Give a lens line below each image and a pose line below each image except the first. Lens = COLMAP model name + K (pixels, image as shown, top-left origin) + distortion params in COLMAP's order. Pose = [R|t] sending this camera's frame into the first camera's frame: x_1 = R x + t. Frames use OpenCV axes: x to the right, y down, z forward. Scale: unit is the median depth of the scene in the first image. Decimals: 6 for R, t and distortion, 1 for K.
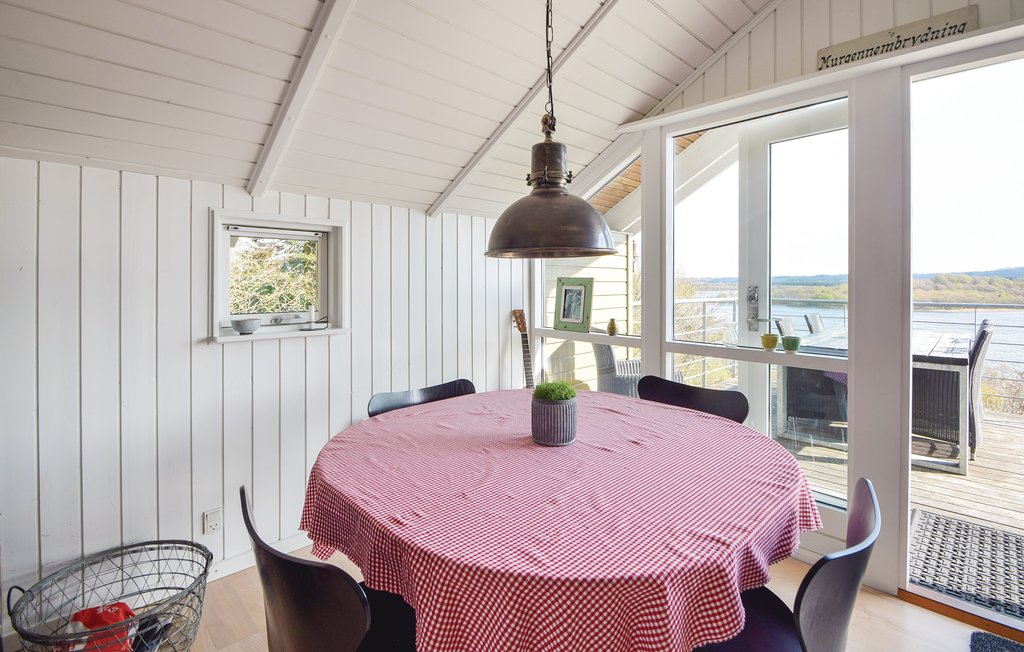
lens RADIAL K [[473.1, 0, 516.2], [0, 473.1, 281.5], [0, 0, 1]] dist [0.002896, -0.000079]
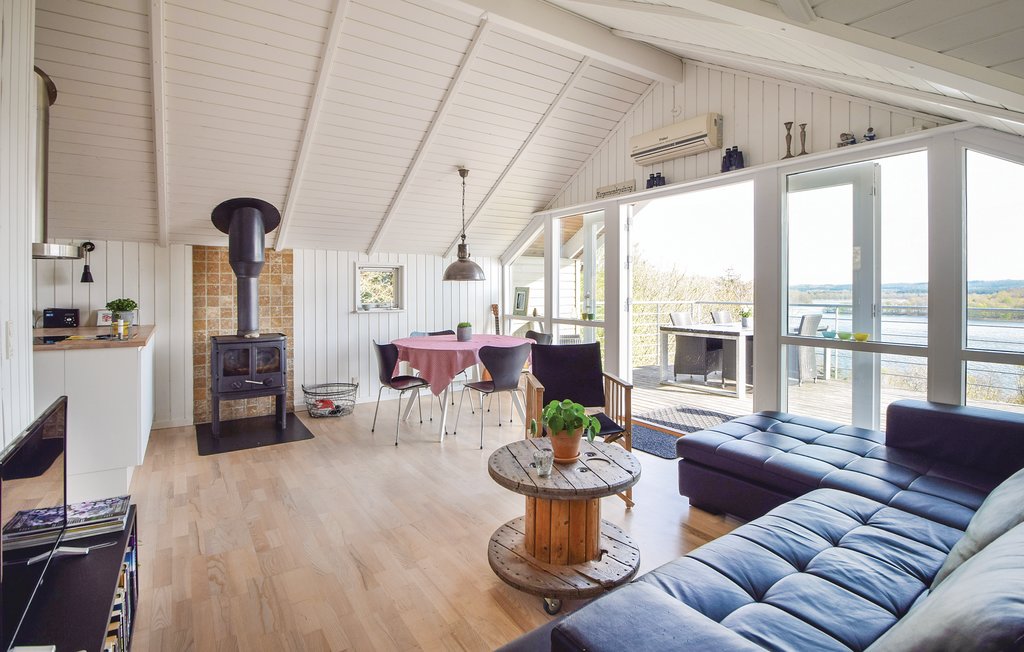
lens RADIAL K [[497.7, 0, 514.4], [0, 497.7, 295.1], [0, 0, 1]] dist [-0.021795, -0.000487]
pose [[0.984096, 0.000014, -0.177635, 0.956054], [0.001540, 0.999962, 0.008609, 0.010729], [0.177628, -0.008746, 0.984059, -2.075351]]
